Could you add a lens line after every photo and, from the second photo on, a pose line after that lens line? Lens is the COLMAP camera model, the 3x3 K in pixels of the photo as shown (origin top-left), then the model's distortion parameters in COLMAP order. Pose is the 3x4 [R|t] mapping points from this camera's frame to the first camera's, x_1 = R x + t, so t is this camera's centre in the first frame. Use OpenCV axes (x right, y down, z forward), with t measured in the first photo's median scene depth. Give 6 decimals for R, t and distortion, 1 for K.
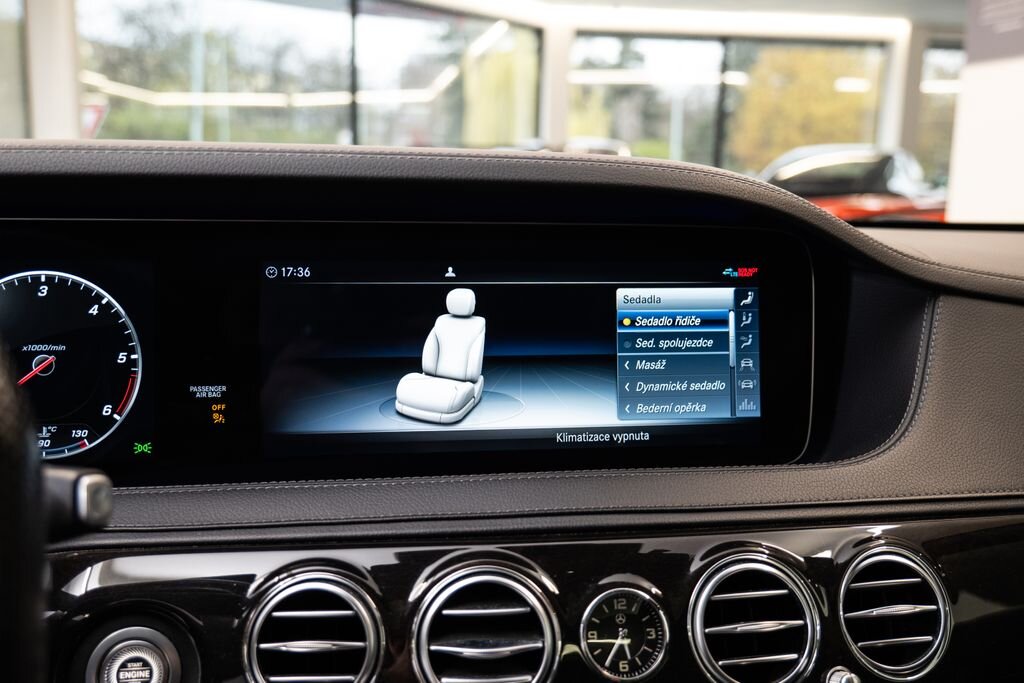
lens RADIAL K [[986.4, 0, 510.0], [0, 986.4, 350.0], [0, 0, 1]] dist [0.022741, 0.000000]
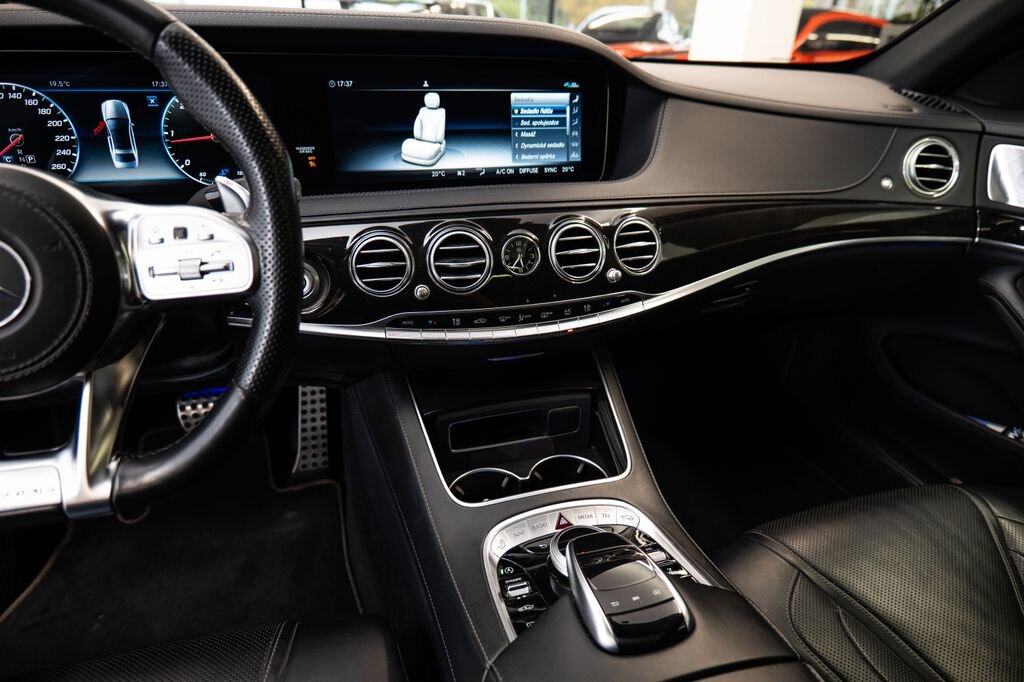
lens RADIAL K [[615.7, 0, 508.3], [0, 615.7, 340.8], [0, 0, 1]] dist [-0.013035, 0.009470]
pose [[0.989555, -0.054356, 0.133515, -0.093225], [0.012311, 0.954669, 0.297416, 0.046990], [-0.143629, -0.292666, 0.945366, -0.316047]]
